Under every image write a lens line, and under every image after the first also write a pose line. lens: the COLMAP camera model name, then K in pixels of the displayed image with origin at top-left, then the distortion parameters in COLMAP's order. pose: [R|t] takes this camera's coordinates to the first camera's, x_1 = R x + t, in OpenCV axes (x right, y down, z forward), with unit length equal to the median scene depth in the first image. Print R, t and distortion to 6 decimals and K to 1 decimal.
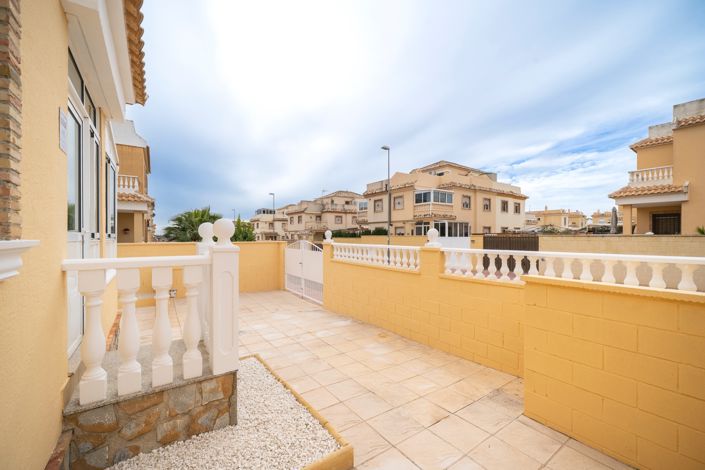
lens RADIAL K [[275.2, 0, 349.2], [0, 275.2, 234.6], [0, 0, 1]] dist [0.003440, 0.000465]
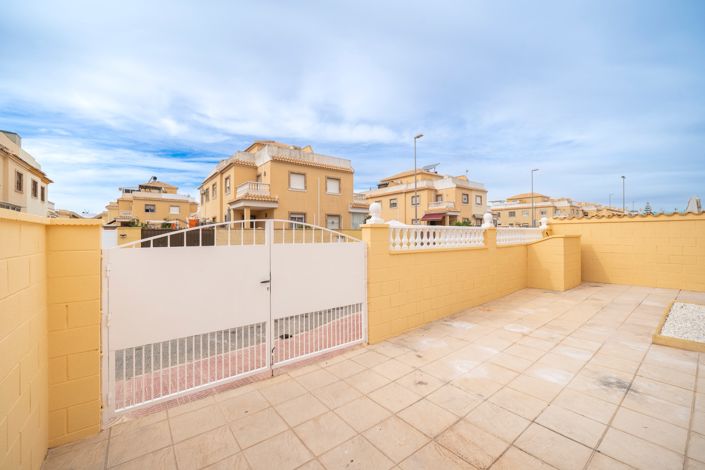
lens RADIAL K [[287.3, 0, 354.5], [0, 287.3, 234.6], [0, 0, 1]] dist [0.006078, -0.001665]
pose [[-0.051450, 0.004528, 0.998665, -0.183787], [0.006513, 0.999970, -0.004199, 0.016451], [-0.998654, 0.006289, -0.051478, 0.304332]]
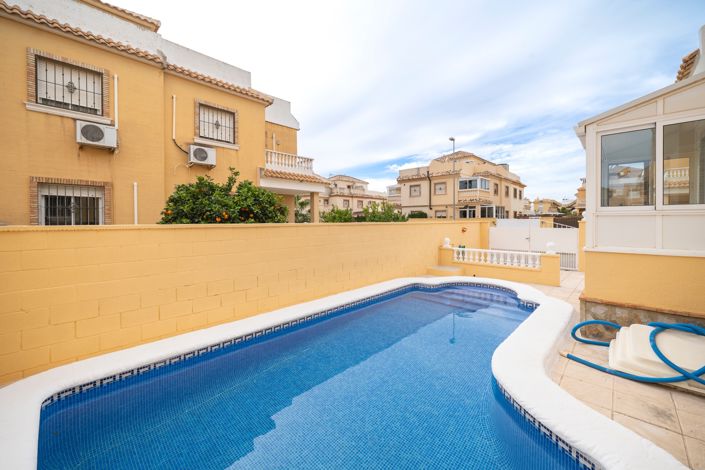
lens RADIAL K [[287.3, 0, 335.9], [0, 287.3, 219.9], [0, 0, 1]] dist [0.006078, -0.001665]
pose [[0.984724, -0.000043, 0.174124, -0.417422], [-0.000020, 1.000000, 0.000359, 0.008609], [-0.174124, -0.000357, 0.984724, -0.050198]]
